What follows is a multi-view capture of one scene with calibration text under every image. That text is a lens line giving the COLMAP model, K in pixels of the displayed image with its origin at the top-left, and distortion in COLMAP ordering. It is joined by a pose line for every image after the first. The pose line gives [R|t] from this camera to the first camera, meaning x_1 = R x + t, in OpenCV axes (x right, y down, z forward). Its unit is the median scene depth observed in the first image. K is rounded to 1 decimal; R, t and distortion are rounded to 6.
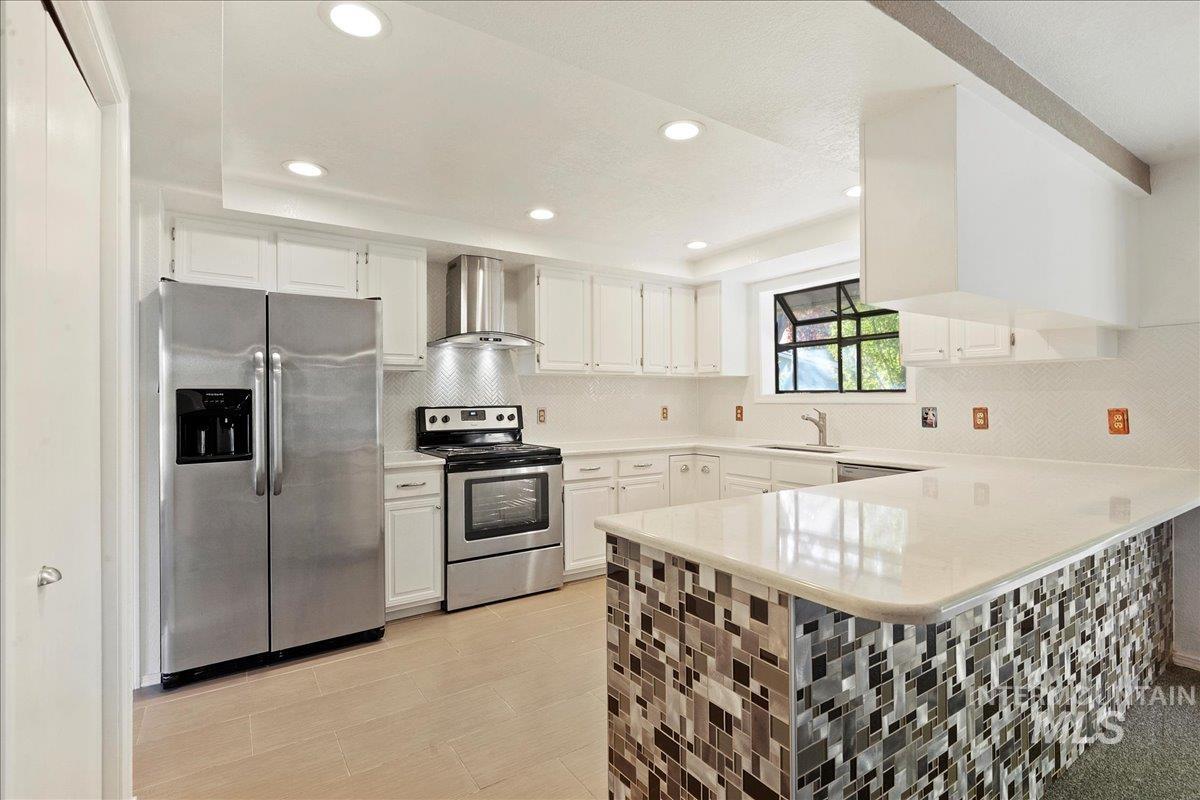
lens RADIAL K [[563.8, 0, 600.0], [0, 563.8, 400.0], [0, 0, 1]] dist [0.011664, -0.000097]
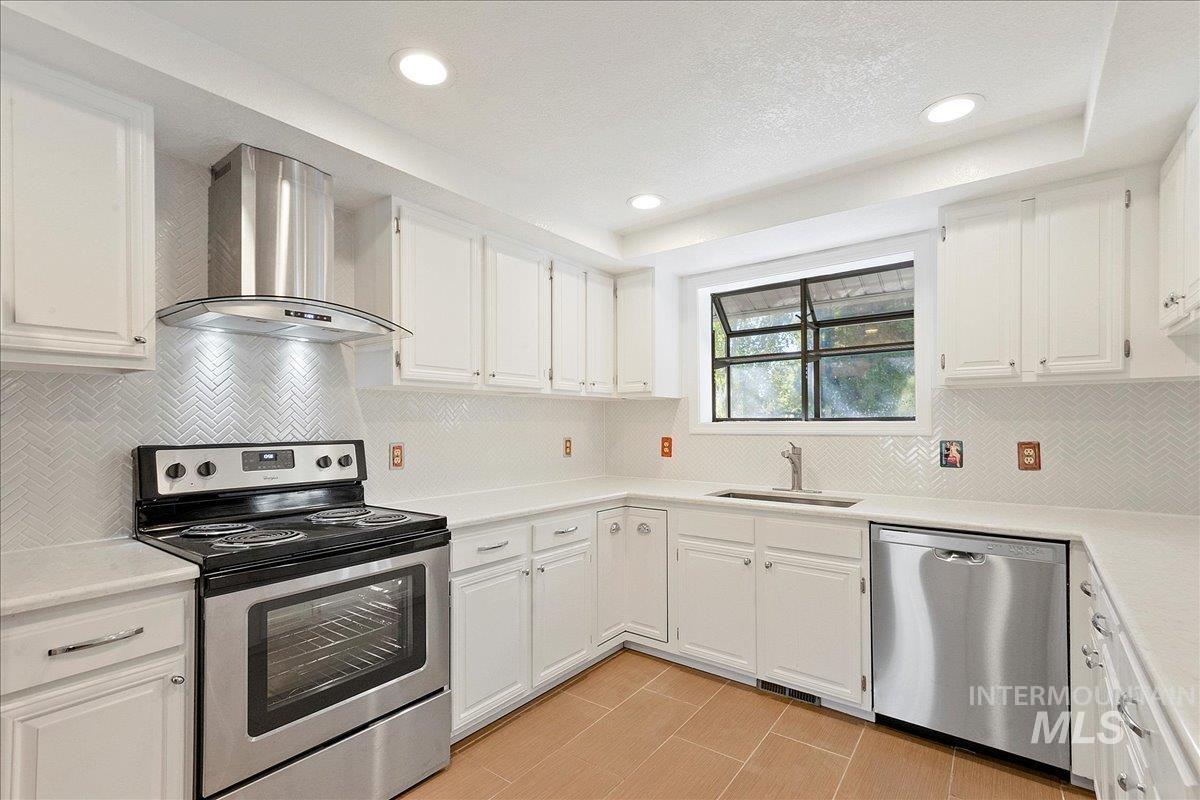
lens RADIAL K [[549.3, 0, 598.6], [0, 549.3, 424.3], [0, 0, 1]] dist [0.025185, -0.000561]
pose [[0.947180, 0.003050, 0.320688, -0.103571], [-0.001978, 0.999991, -0.003670, -0.005612], [-0.320696, 0.002842, 0.947178, 0.427760]]
